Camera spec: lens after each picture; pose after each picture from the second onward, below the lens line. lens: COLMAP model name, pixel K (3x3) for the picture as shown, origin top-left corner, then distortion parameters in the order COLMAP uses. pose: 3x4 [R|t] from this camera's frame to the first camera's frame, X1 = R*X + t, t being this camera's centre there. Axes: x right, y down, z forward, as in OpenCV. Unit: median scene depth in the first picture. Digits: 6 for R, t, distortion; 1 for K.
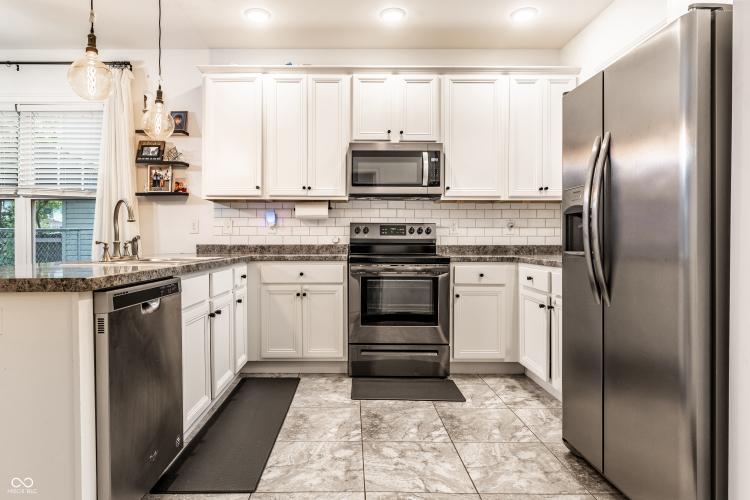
lens RADIAL K [[433.4, 0, 375.0], [0, 433.4, 250.0], [0, 0, 1]] dist [-0.000928, 0.001074]
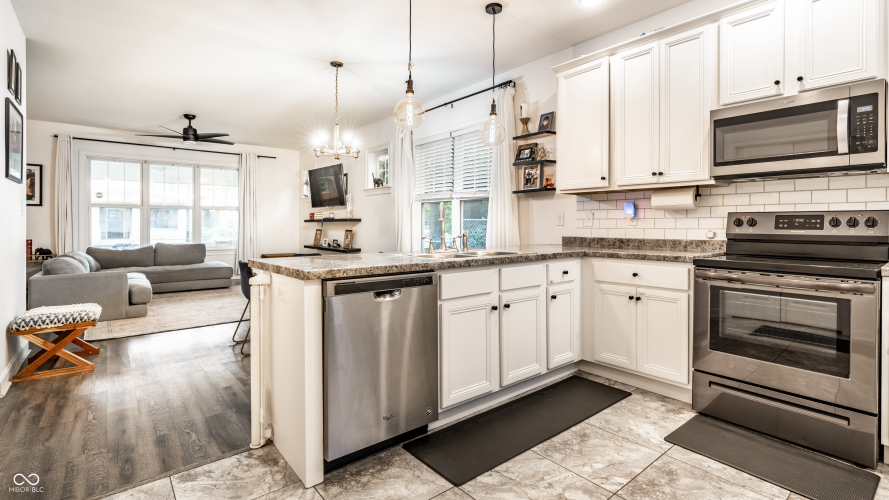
lens RADIAL K [[419.4, 0, 445.1], [0, 419.4, 231.5], [0, 0, 1]] dist [0.000305, 0.000130]
pose [[0.635448, 0.011416, -0.772059, 0.215932], [-0.017347, 0.999849, 0.000506, -0.022875], [0.771949, 0.013071, 0.635551, 0.154181]]
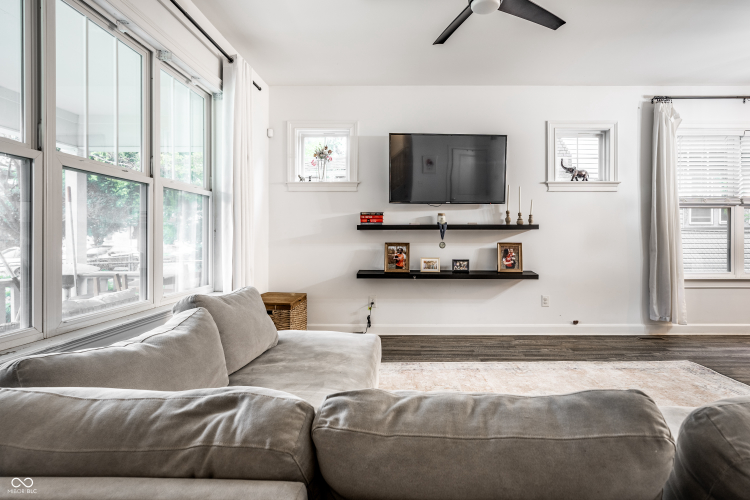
lens RADIAL K [[433.4, 0, 375.0], [0, 433.4, 250.0], [0, 0, 1]] dist [-0.000928, 0.001074]
pose [[0.999996, -0.000330, -0.002743, -1.992832], [0.000289, 0.999887, -0.015035, 0.019600], [0.002748, 0.015034, 0.999883, -0.236345]]
